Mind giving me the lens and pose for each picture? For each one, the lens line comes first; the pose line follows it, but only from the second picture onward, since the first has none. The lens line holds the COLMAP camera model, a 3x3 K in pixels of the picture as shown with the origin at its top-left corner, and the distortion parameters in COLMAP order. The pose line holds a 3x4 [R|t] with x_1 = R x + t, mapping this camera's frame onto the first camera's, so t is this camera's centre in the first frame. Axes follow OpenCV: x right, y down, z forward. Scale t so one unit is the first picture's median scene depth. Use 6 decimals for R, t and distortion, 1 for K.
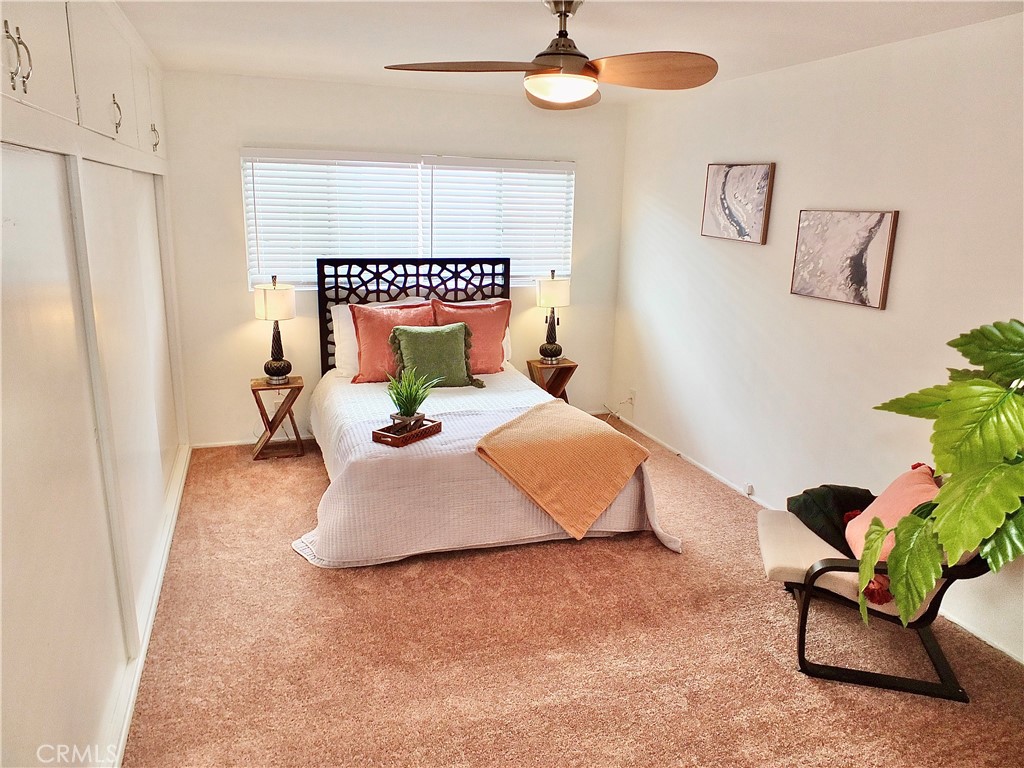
lens RADIAL K [[705.9, 0, 515.1], [0, 705.9, 383.2], [0, 0, 1]] dist [-0.041683, 0.024114]
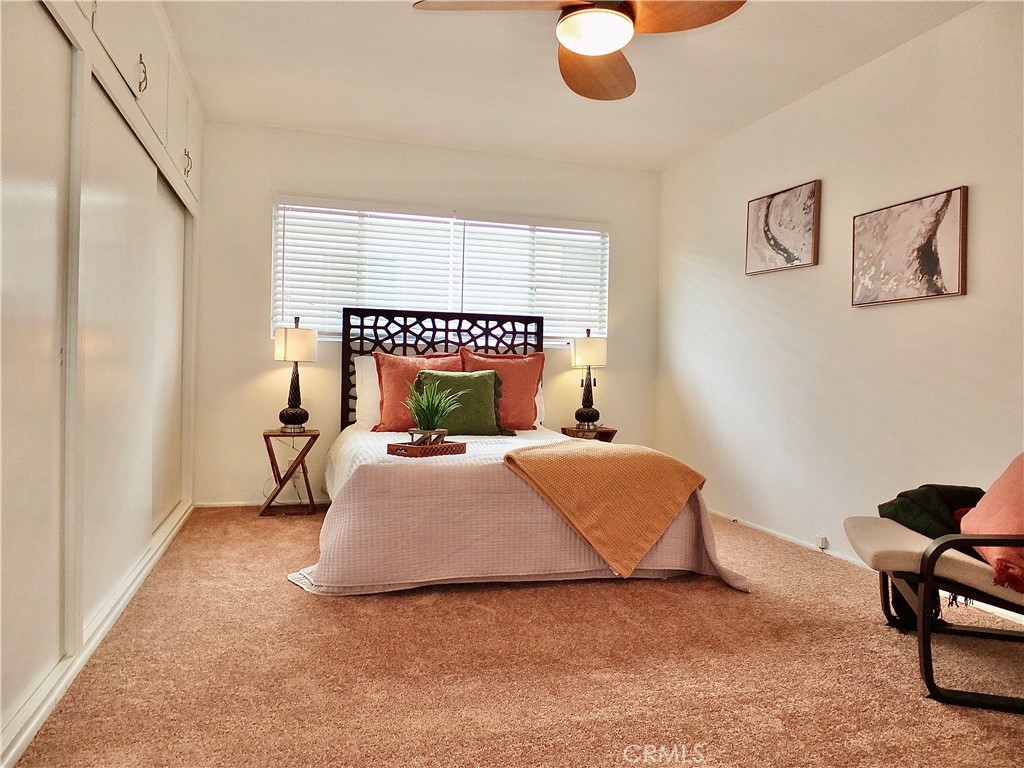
lens RADIAL K [[705.9, 0, 513.7], [0, 705.9, 383.0], [0, 0, 1]] dist [-0.041683, 0.024114]
pose [[0.998780, -0.003139, -0.049285, -0.000336], [-0.008509, 0.972115, -0.234350, 0.149333], [0.048646, 0.234484, 0.970902, 0.097575]]
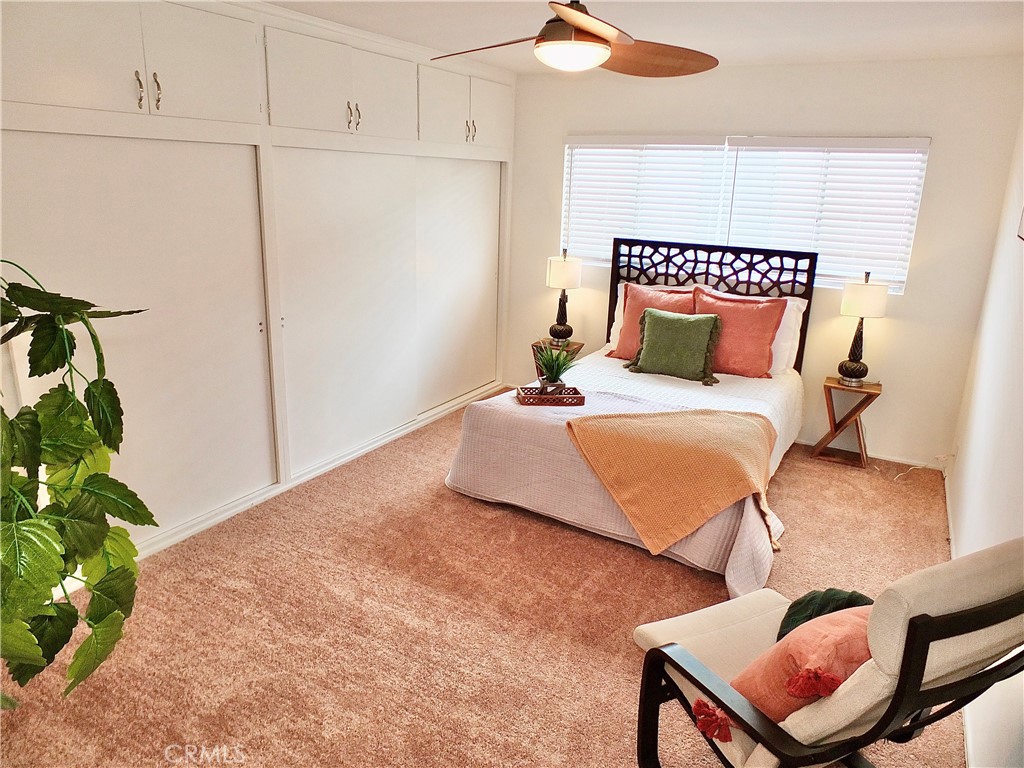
lens RADIAL K [[705.9, 0, 505.3], [0, 705.9, 385.2], [0, 0, 1]] dist [-0.041683, 0.024114]
pose [[0.641706, 0.208732, -0.738000, 0.454315], [-0.202613, 0.974205, 0.099363, -0.031662], [0.739704, 0.085767, 0.667445, 0.182554]]
